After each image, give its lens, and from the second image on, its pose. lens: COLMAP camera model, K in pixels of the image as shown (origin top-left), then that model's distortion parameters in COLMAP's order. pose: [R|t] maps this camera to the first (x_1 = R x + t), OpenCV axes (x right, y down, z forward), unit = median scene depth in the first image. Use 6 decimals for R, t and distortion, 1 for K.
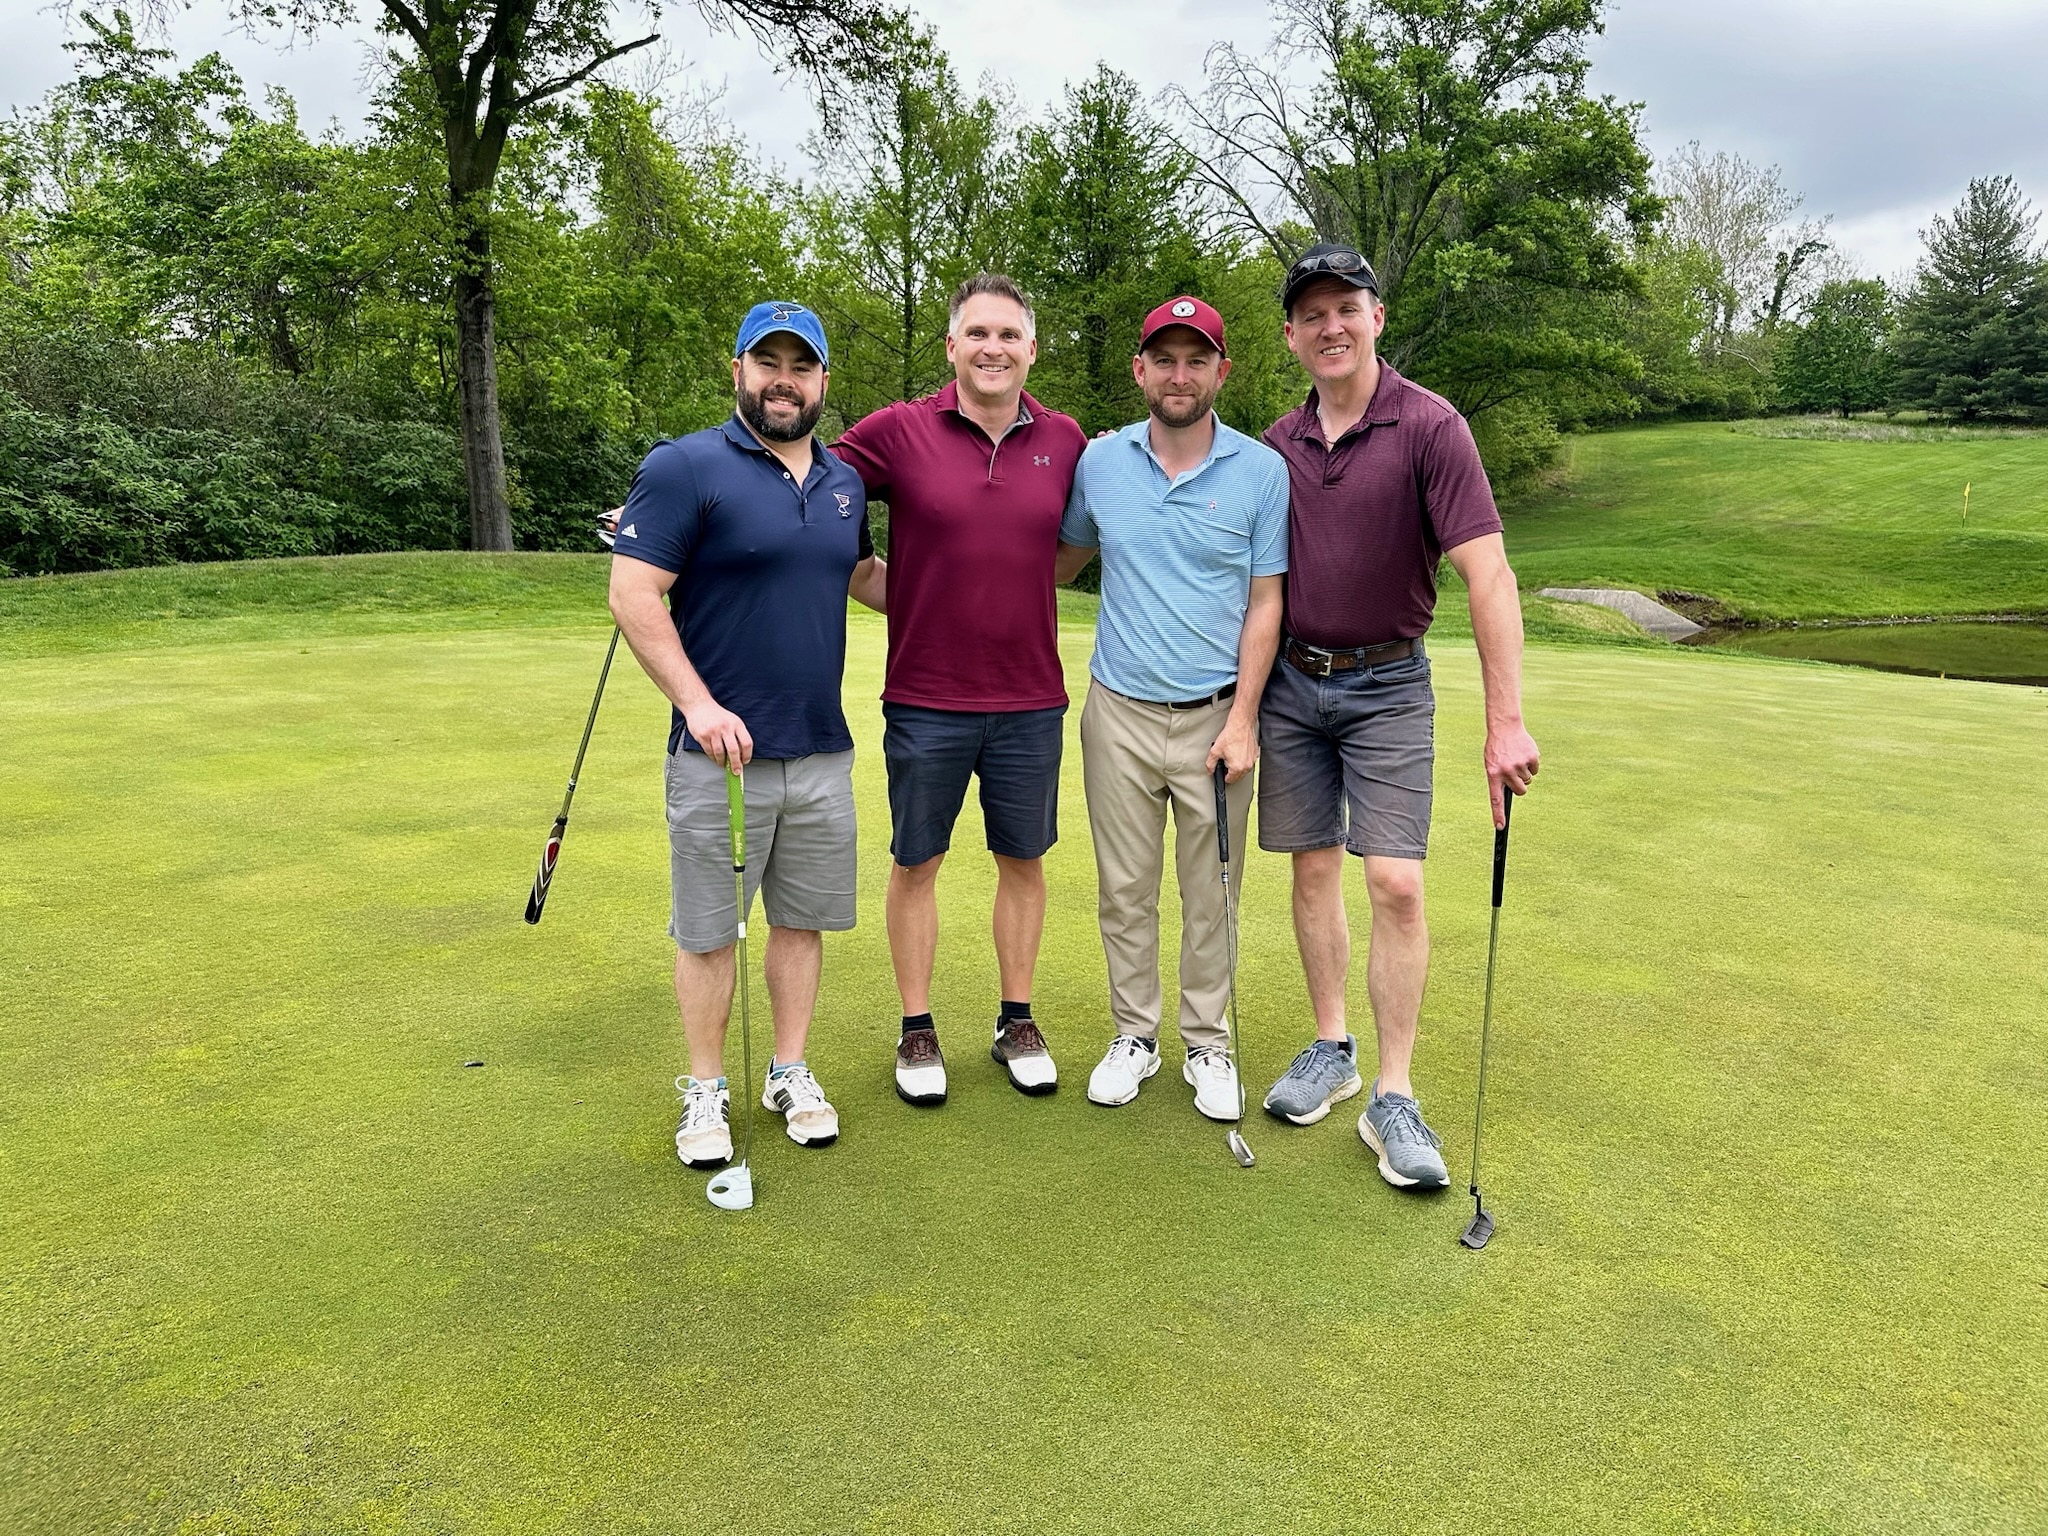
lens RADIAL K [[1431.1, 0, 994.2], [0, 1431.1, 776.2], [0, 0, 1]] dist [0.056482, -0.049905]
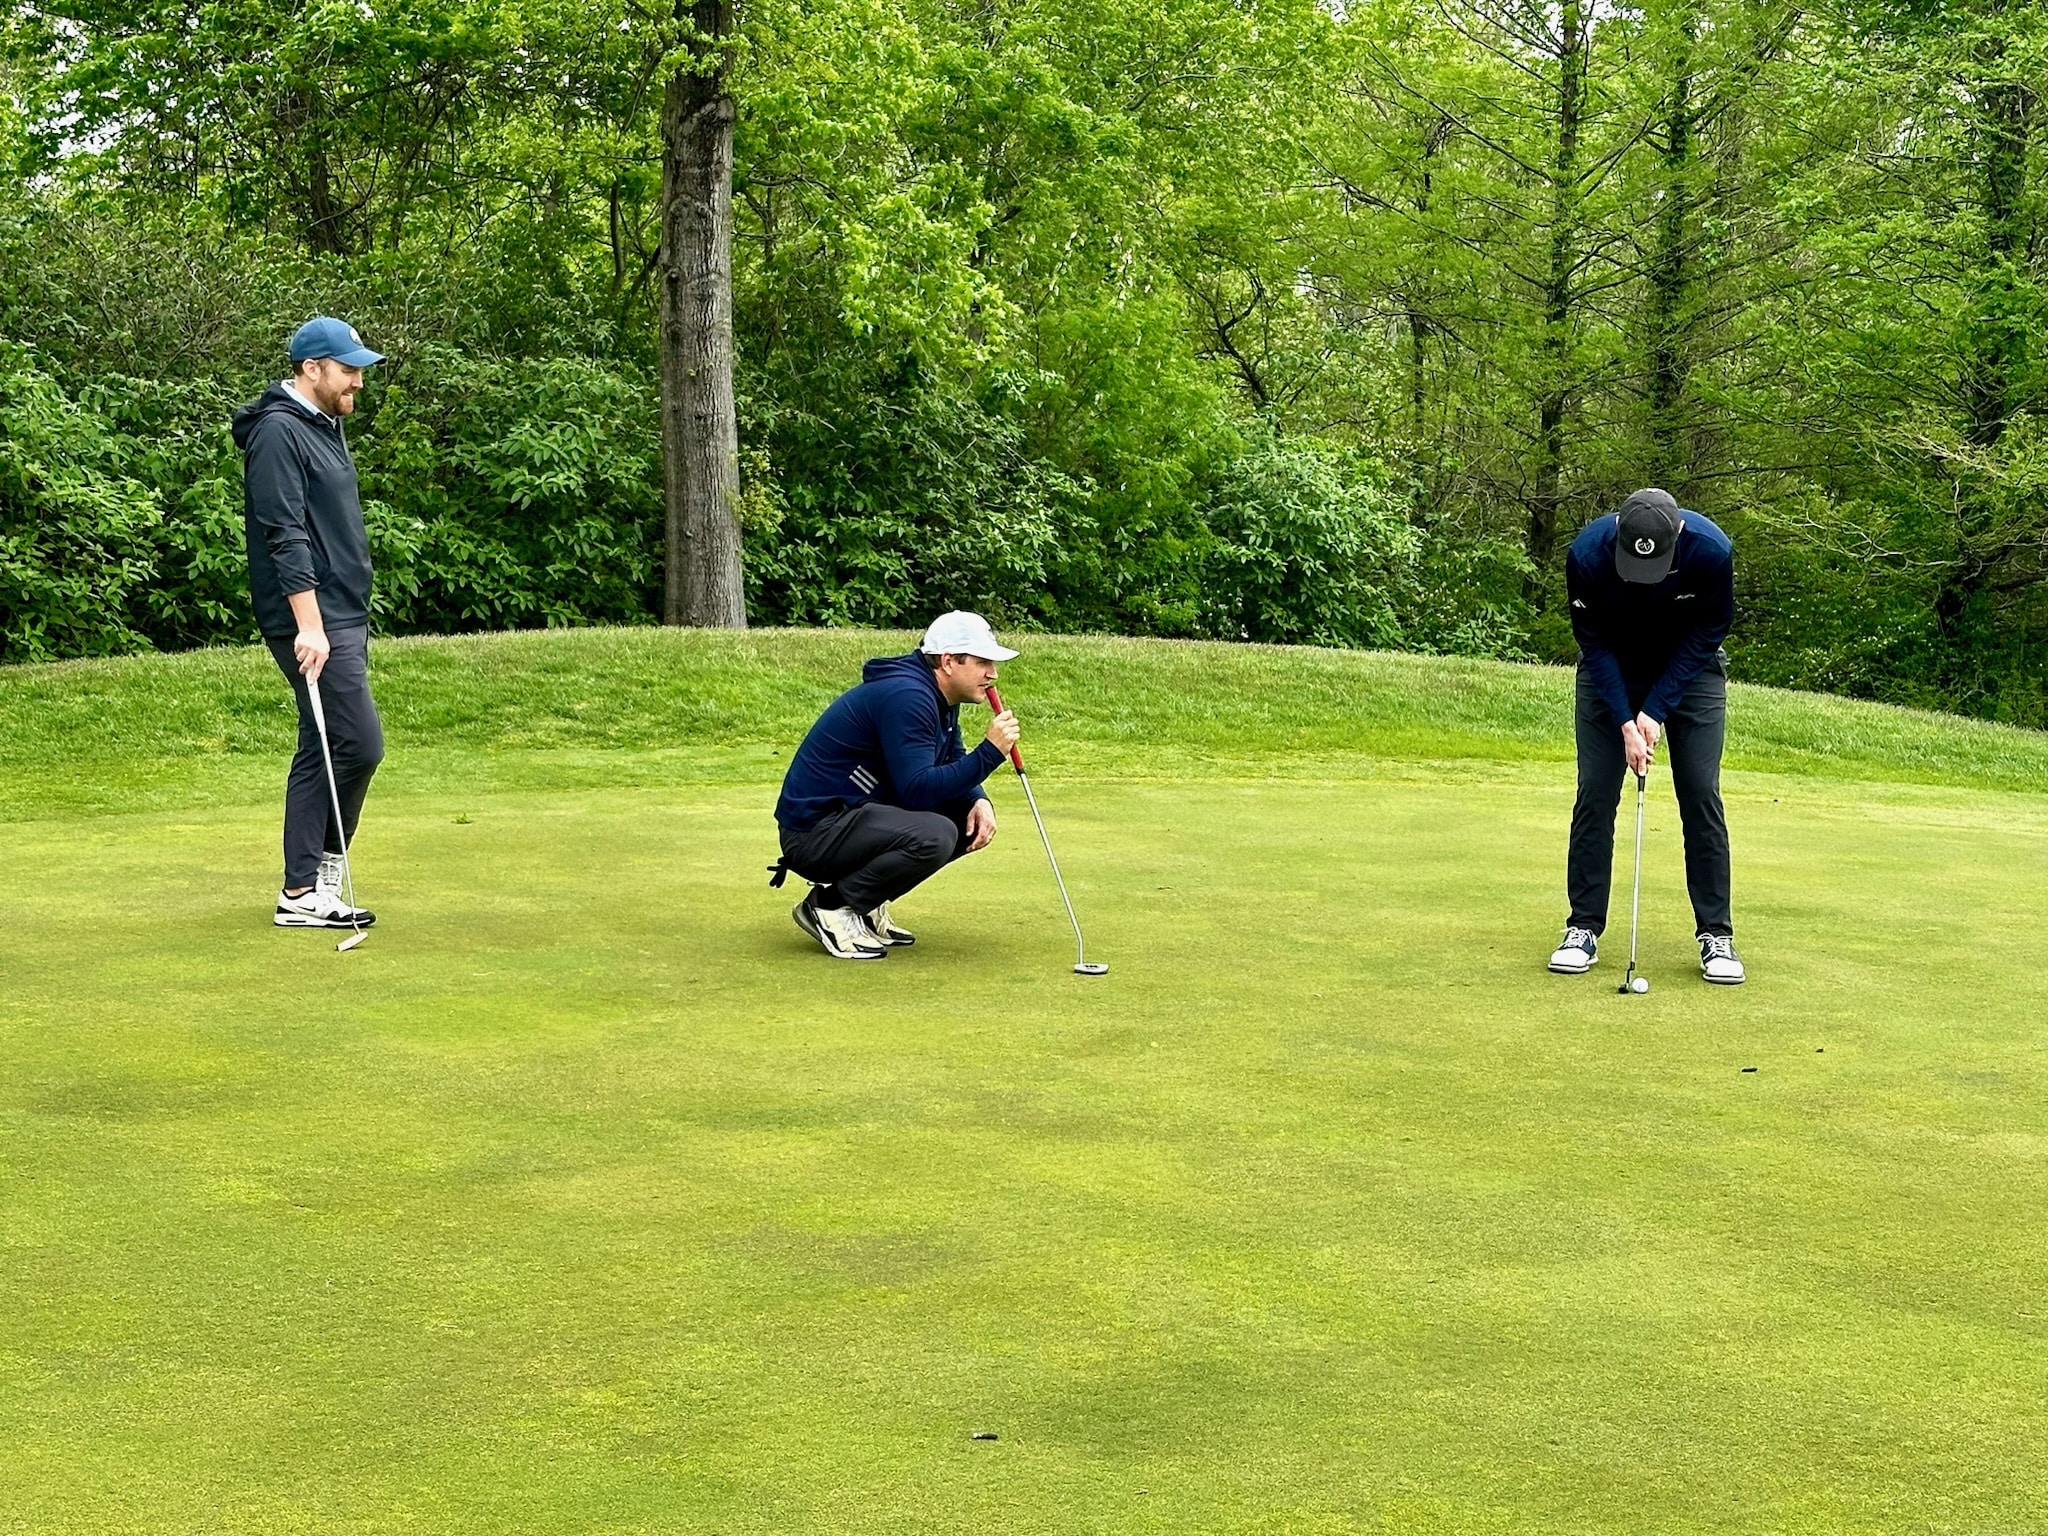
lens RADIAL K [[3937.7, 0, 966.8], [0, 3937.7, 766.1], [0, 0, 1]] dist [0.207651, -0.021193]
pose [[0.981490, 0.020977, -0.190363, -0.003777], [-0.039747, 0.994652, -0.095325, 0.019356], [0.187346, 0.101127, 0.977075, -0.289032]]
